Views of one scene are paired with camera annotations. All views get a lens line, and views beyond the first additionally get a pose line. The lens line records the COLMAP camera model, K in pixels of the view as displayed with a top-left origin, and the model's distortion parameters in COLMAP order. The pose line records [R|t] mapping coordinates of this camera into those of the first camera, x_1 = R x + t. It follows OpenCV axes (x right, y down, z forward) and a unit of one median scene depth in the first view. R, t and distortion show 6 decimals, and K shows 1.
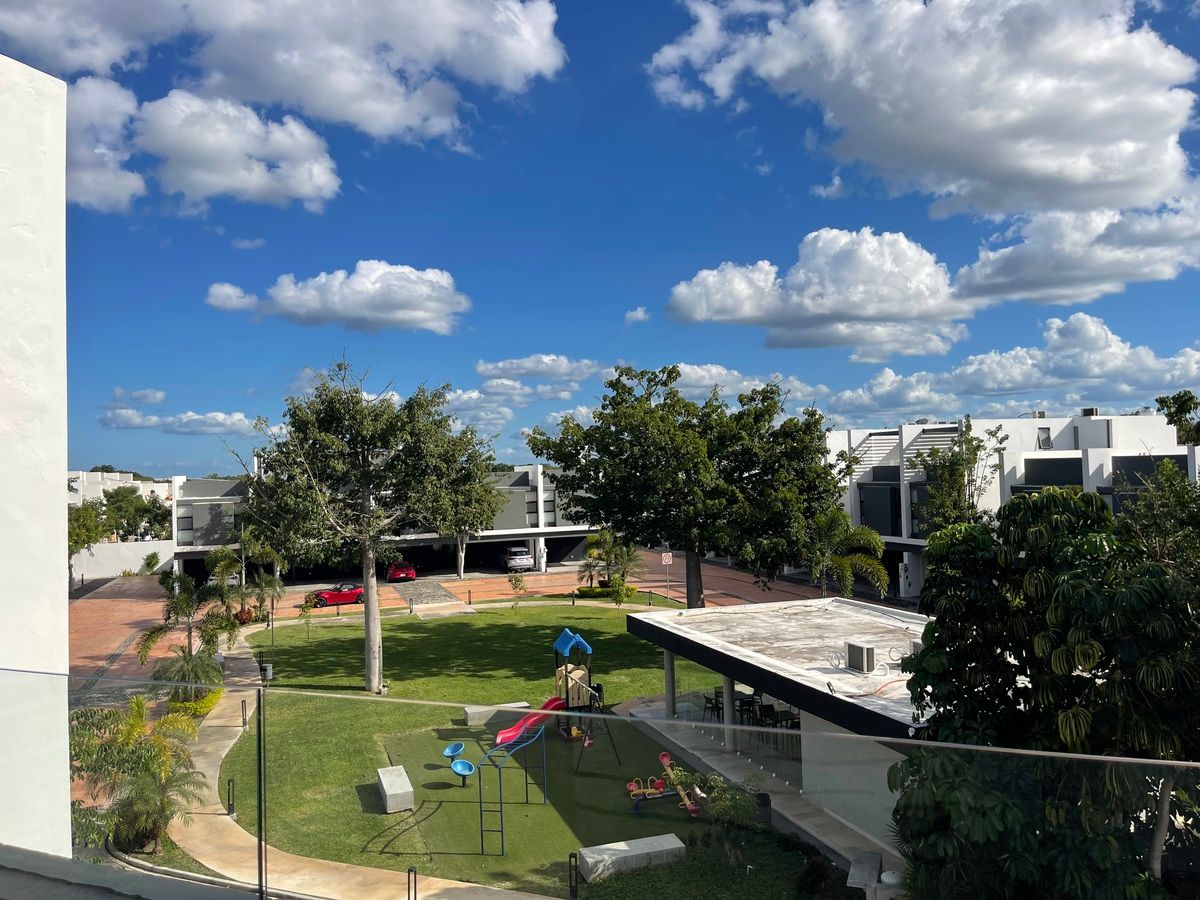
lens RADIAL K [[906.1, 0, 604.5], [0, 906.1, 449.7], [0, 0, 1]] dist [0.069834, -0.099177]
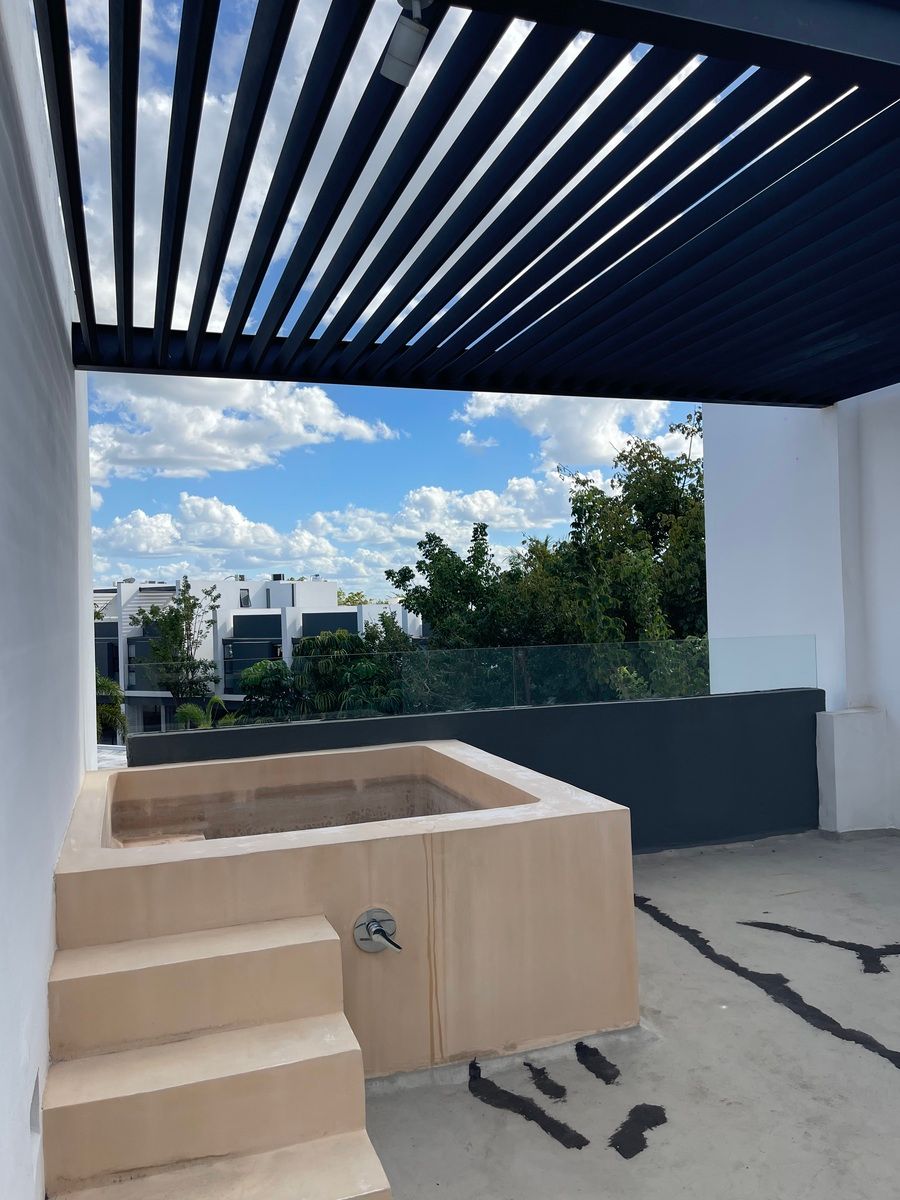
lens RADIAL K [[906.1, 0, 448.7], [0, 906.1, 601.3], [0, 0, 1]] dist [0.069834, -0.099177]
pose [[0.756719, 0.013659, 0.653597, -0.087389], [-0.008275, 0.999902, -0.011315, 0.002820], [-0.653687, 0.003154, 0.756758, -0.051199]]
